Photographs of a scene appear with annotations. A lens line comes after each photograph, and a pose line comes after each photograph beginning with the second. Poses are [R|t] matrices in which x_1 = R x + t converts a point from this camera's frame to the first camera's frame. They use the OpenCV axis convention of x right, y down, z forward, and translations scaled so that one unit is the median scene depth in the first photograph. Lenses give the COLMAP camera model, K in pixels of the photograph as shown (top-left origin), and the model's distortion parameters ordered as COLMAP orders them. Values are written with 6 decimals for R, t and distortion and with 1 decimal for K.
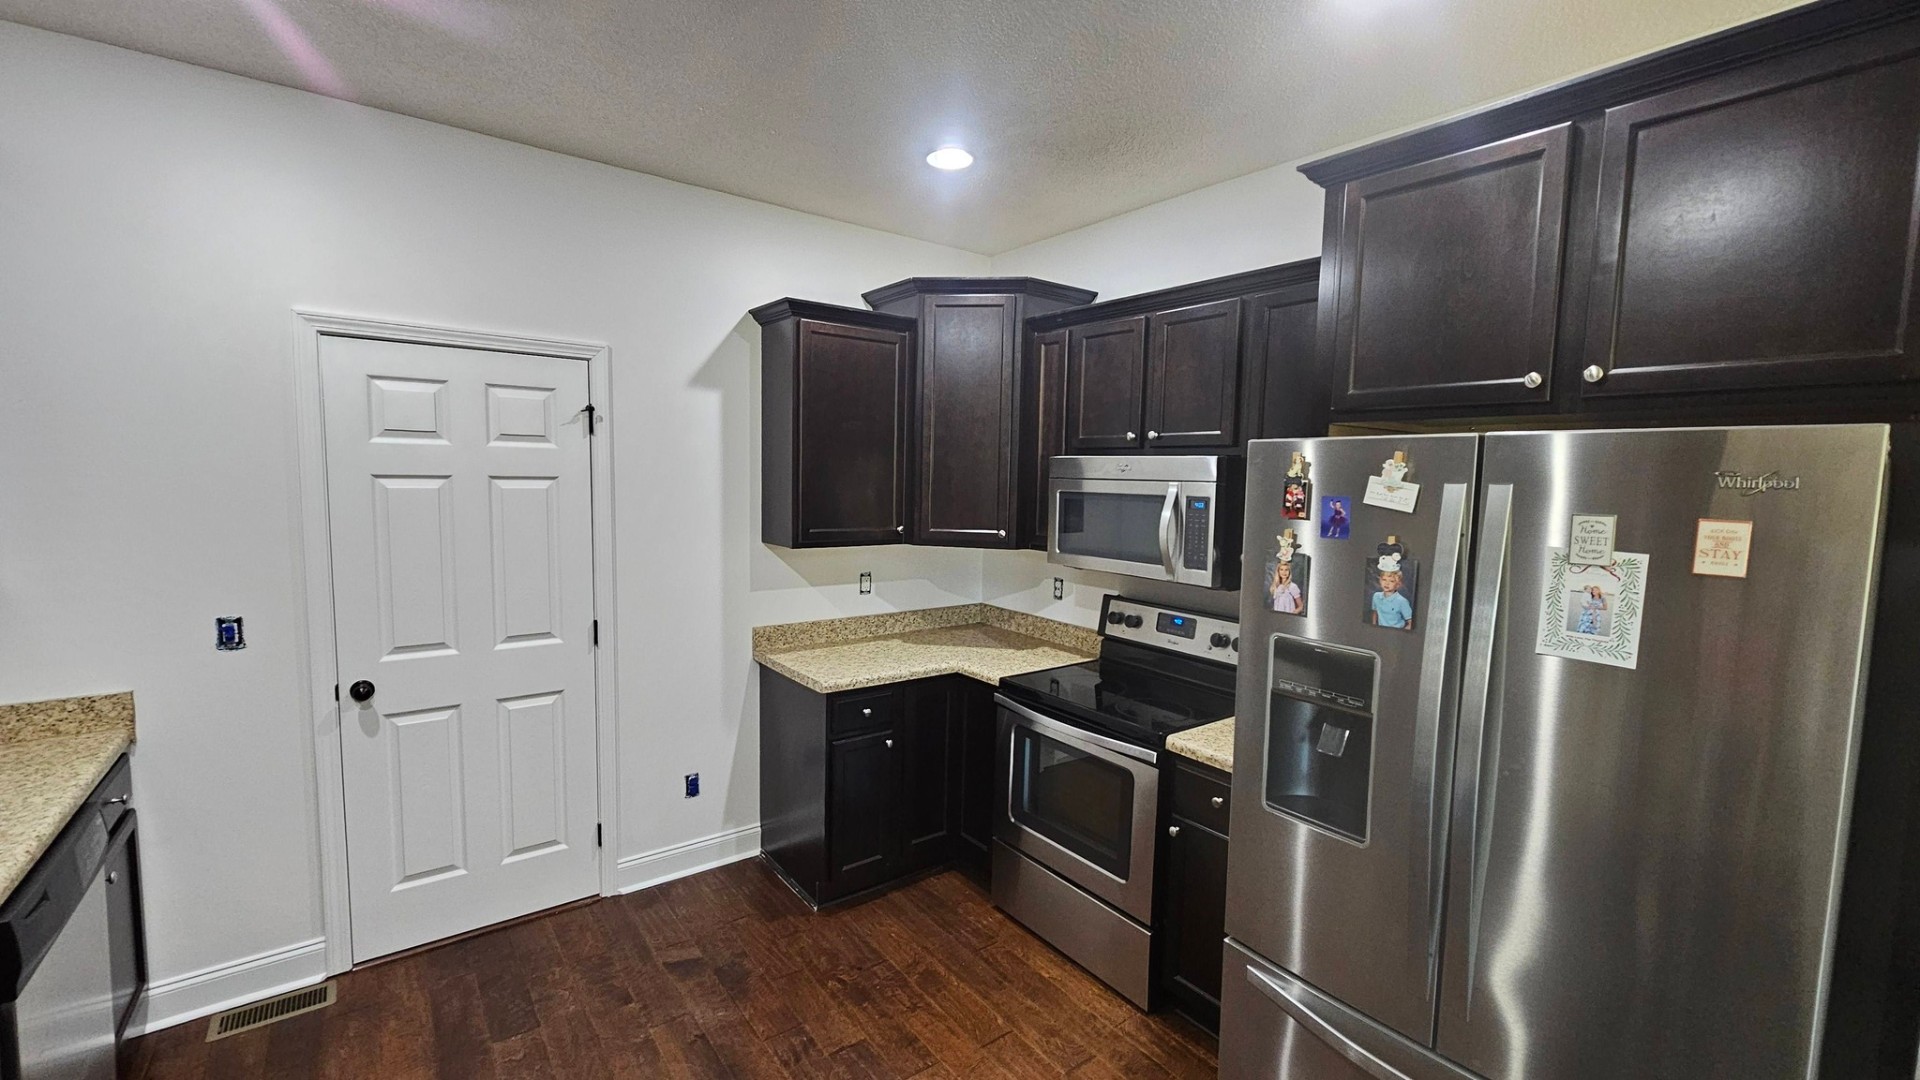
lens RADIAL K [[780.7, 0, 958.9], [0, 780.7, 543.1], [0, 0, 1]] dist [-0.002508, 0.000560]
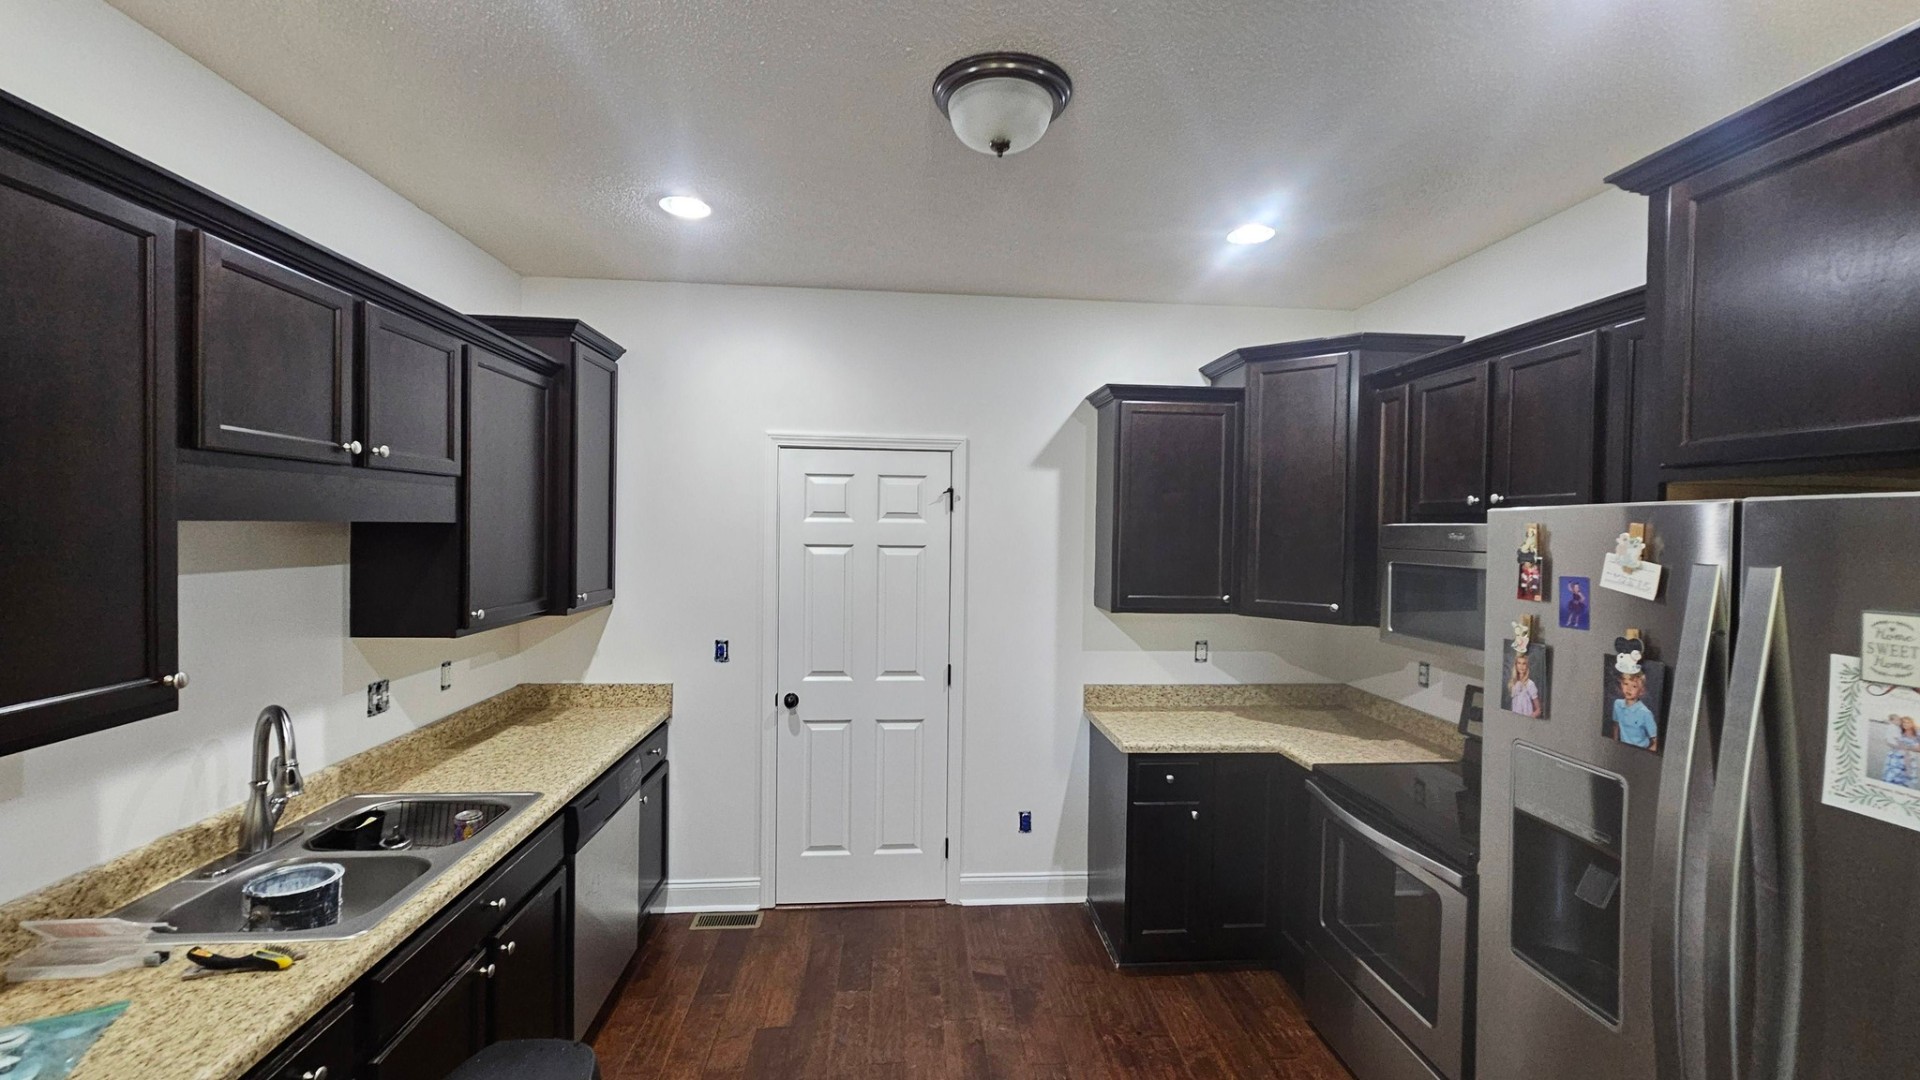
lens RADIAL K [[780.7, 0, 962.8], [0, 780.7, 539.9], [0, 0, 1]] dist [-0.002508, 0.000560]
pose [[0.844523, -0.001499, -0.535518, 0.225720], [-0.044246, 0.996382, -0.072567, -0.006595], [0.533689, 0.084979, 0.841400, -0.022294]]
